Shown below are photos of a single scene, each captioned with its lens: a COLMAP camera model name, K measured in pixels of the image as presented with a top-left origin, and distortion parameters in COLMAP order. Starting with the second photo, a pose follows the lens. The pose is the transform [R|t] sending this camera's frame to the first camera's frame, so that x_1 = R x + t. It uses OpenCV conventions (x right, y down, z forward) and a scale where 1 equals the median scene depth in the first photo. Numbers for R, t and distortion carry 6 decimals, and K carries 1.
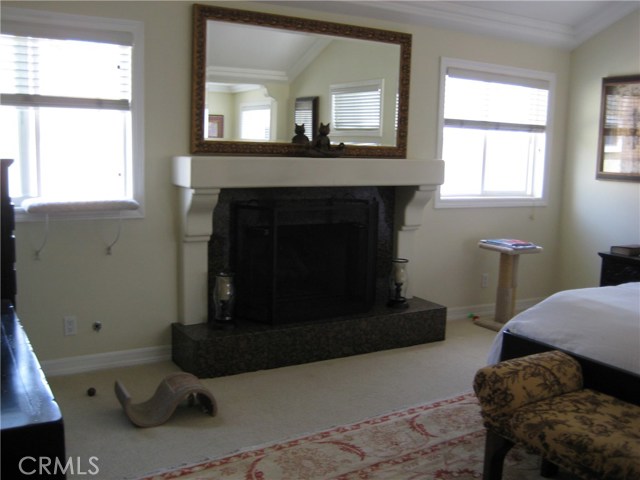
lens RADIAL K [[665.0, 0, 320.0], [0, 665.0, 240.0], [0, 0, 1]] dist [-0.148293, 0.200581]
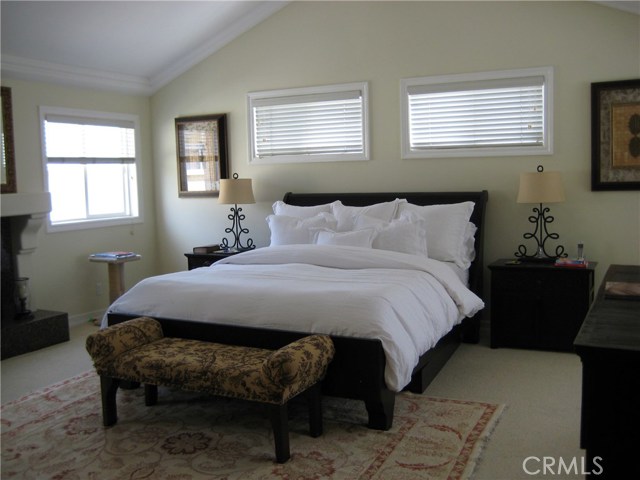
lens RADIAL K [[665.0, 0, 320.0], [0, 665.0, 240.0], [0, 0, 1]] dist [-0.148293, 0.200581]
pose [[0.843952, -0.103649, 0.526310, -0.032538], [0.124971, 0.992148, -0.005007, 0.034634], [-0.521658, 0.069999, 0.850278, -0.267905]]
